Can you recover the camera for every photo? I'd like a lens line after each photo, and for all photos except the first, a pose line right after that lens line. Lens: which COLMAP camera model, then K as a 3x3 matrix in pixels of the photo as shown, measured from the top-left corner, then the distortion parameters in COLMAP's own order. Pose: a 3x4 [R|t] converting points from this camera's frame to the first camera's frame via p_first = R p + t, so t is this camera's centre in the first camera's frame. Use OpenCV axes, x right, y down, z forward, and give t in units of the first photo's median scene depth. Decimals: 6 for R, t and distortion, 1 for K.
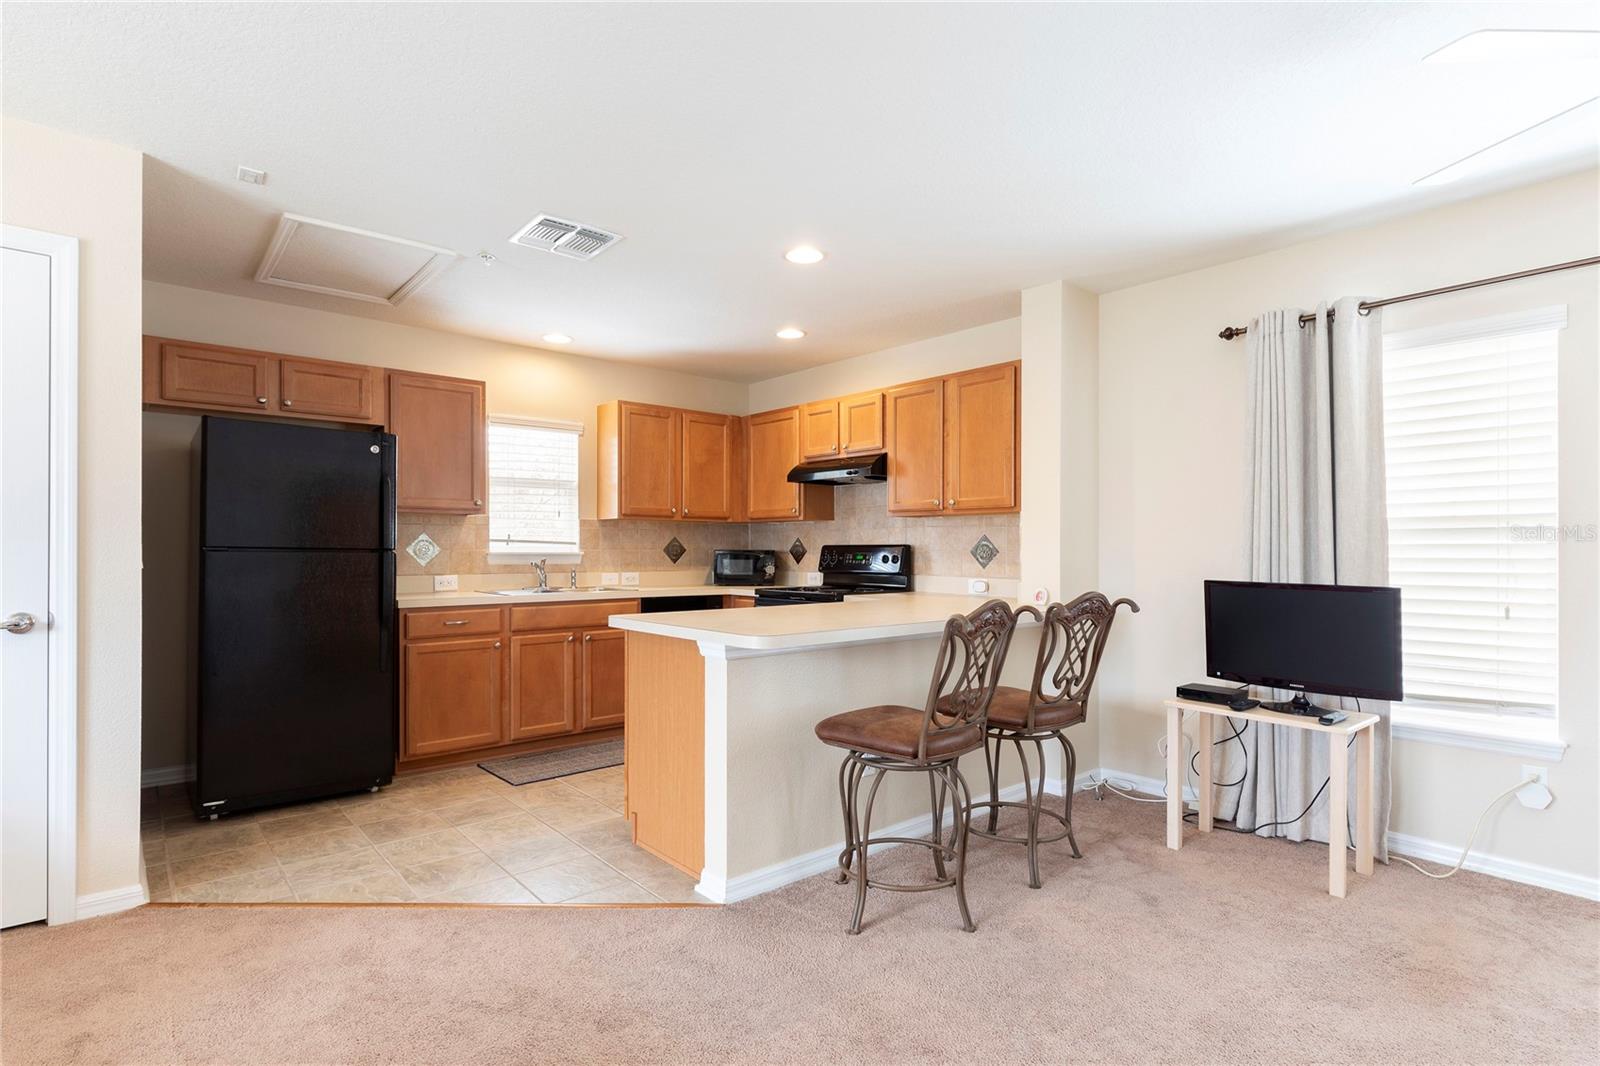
lens RADIAL K [[804.7, 0, 800.0], [0, 804.7, 533.0], [0, 0, 1]] dist [0.000911, 0.000149]
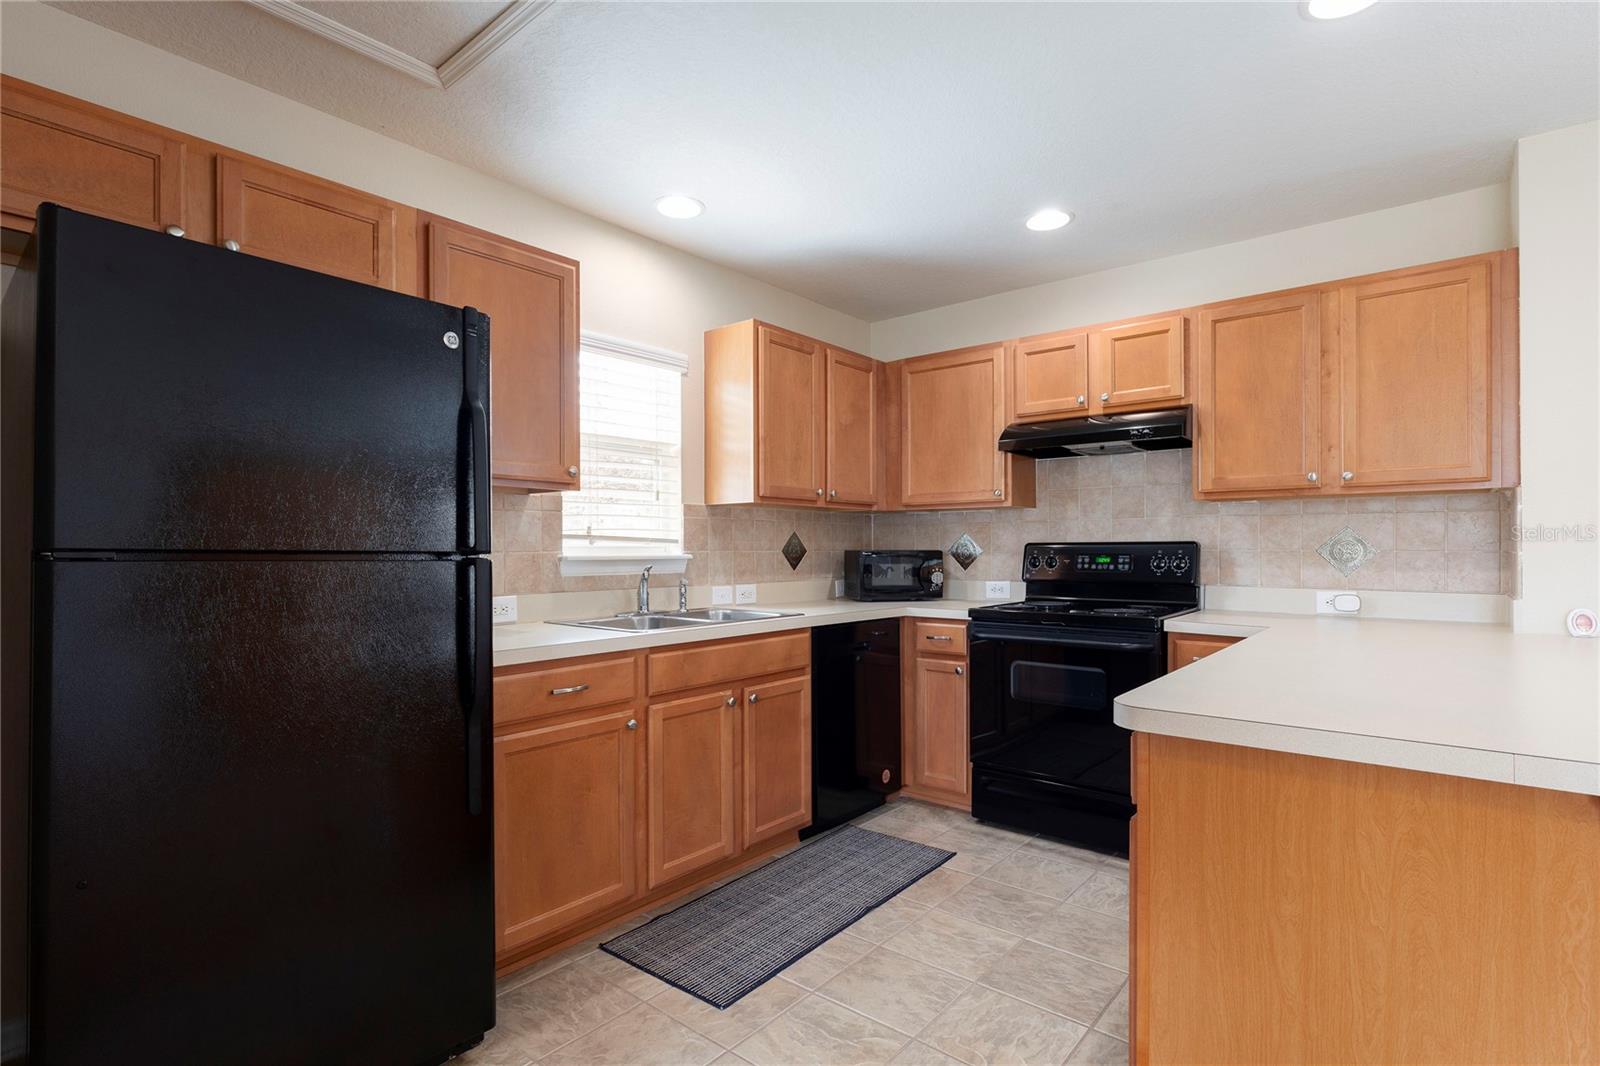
lens RADIAL K [[780.1, 0, 800.0], [0, 780.1, 533.0], [0, 0, 1]] dist [-0.000569, 0.000330]
pose [[0.986077, -0.001274, 0.166283, -0.301135], [0.001206, 0.999999, 0.000509, 0.006286], [-0.166284, -0.000301, 0.986078, 0.385817]]
